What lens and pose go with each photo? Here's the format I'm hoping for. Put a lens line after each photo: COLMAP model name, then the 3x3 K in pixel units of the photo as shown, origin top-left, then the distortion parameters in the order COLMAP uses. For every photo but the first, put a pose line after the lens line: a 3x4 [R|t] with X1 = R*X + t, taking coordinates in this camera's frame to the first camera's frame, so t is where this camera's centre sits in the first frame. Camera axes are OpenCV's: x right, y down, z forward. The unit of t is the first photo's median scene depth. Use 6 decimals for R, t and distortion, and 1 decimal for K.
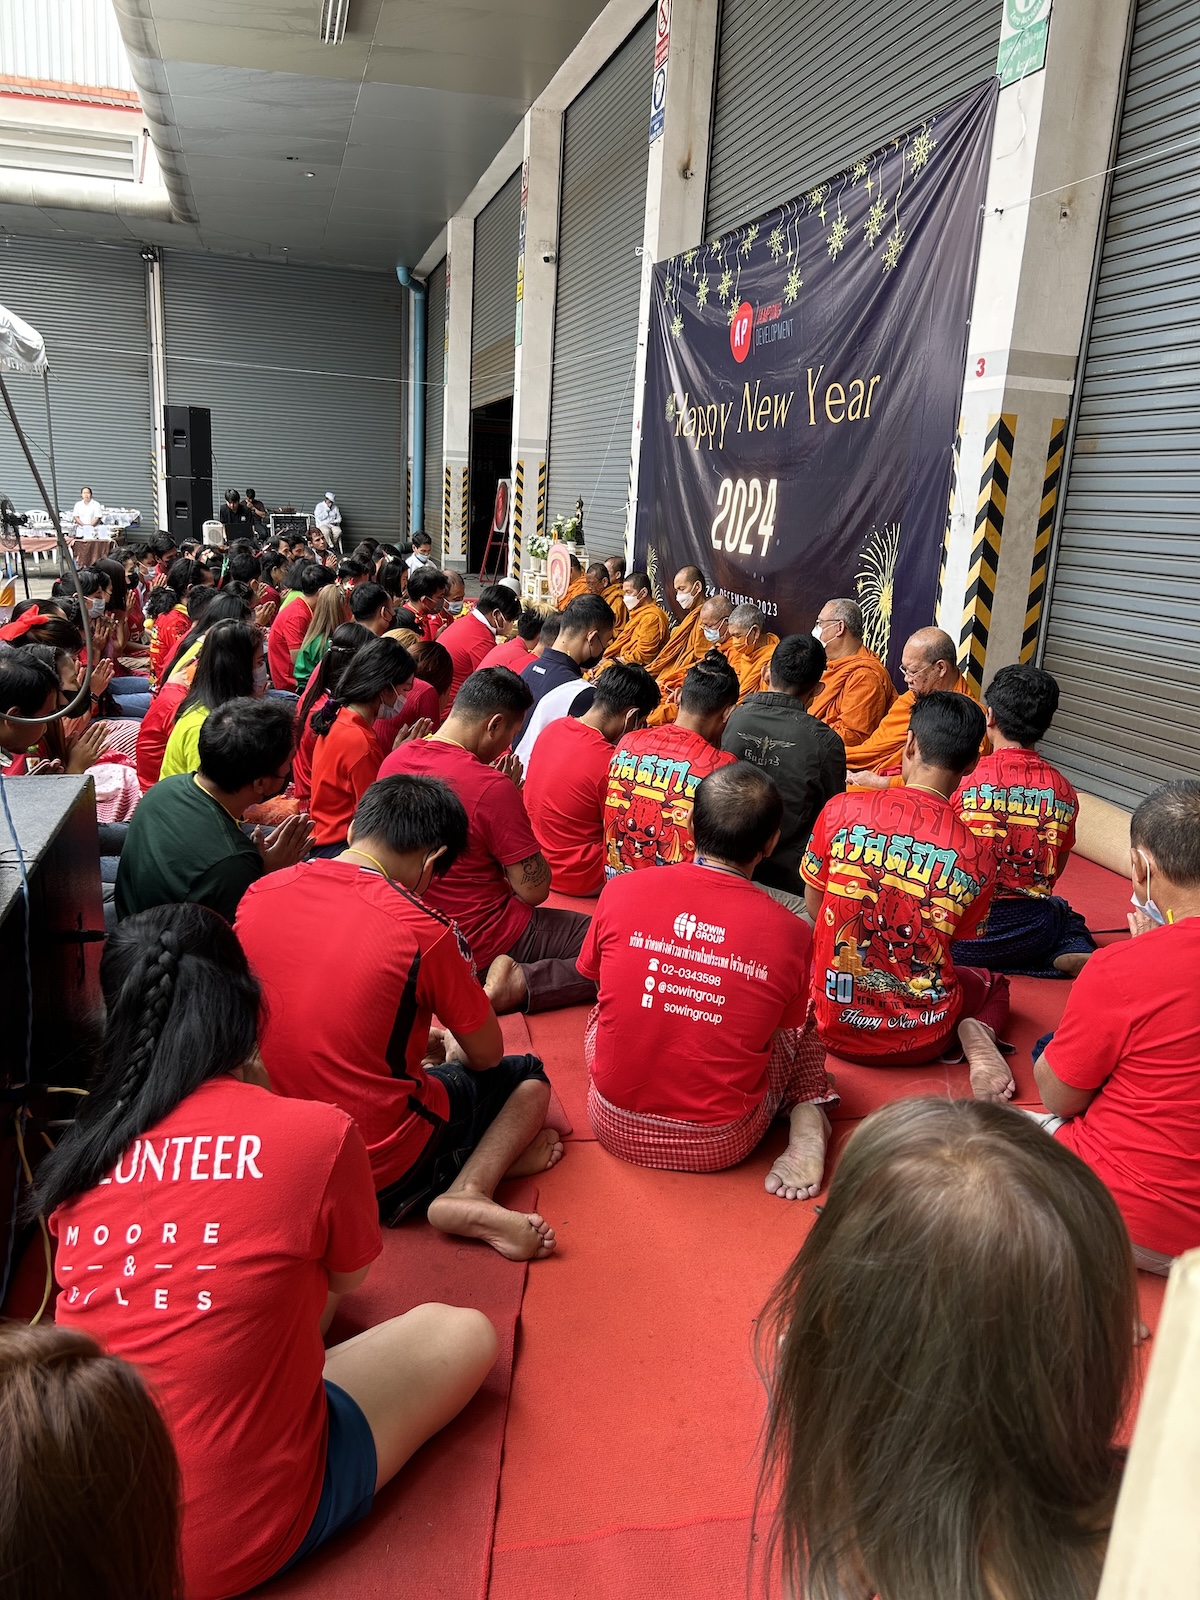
lens RADIAL K [[1214.6, 0, 600.0], [0, 1214.6, 800.0], [0, 0, 1]] dist [0.031589, -0.002055]
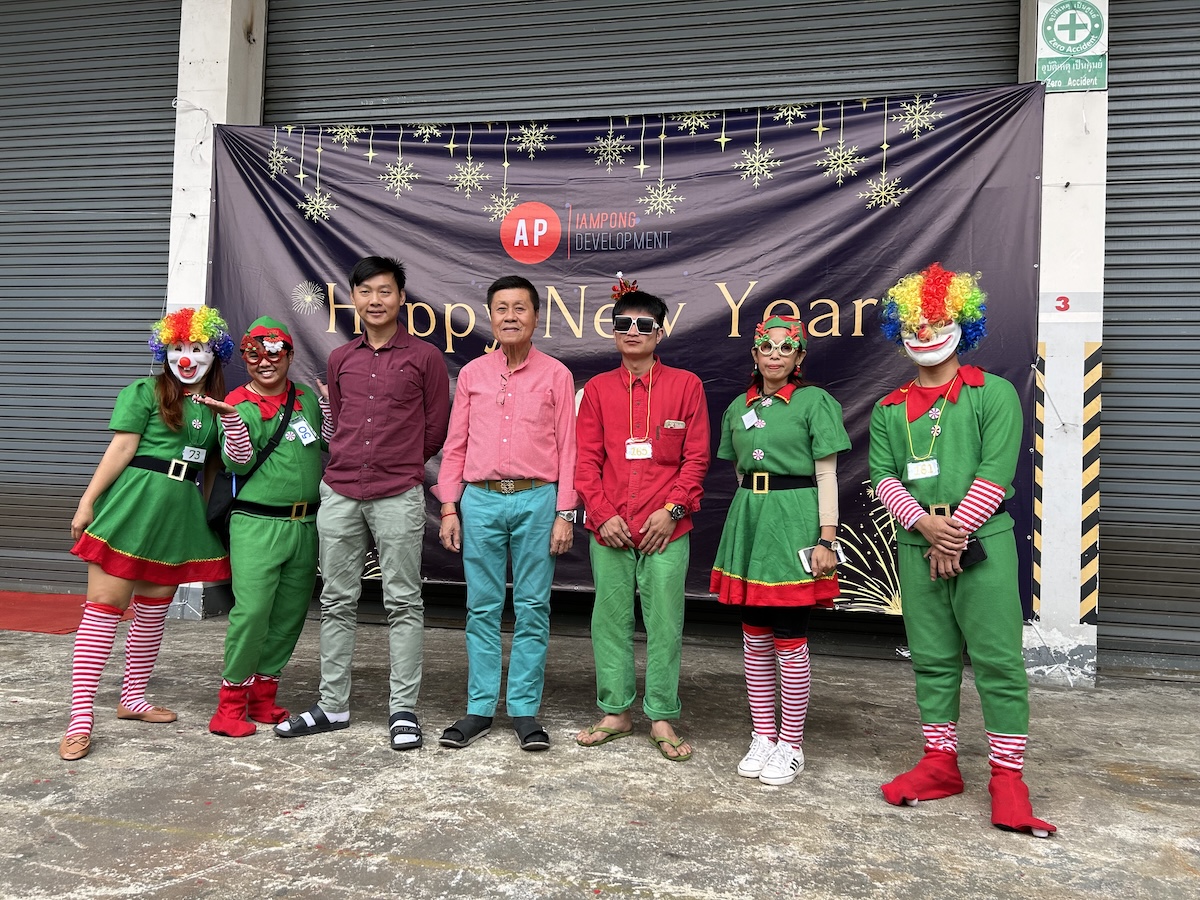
lens RADIAL K [[910.9, 0, 600.0], [0, 910.9, 450.0], [0, 0, 1]] dist [0.031589, -0.002055]
pose [[0.462104, -0.004717, 0.886813, -0.662819], [0.201267, 0.974450, -0.099693, -0.208916], [-0.863685, 0.224555, 0.451247, 0.980192]]
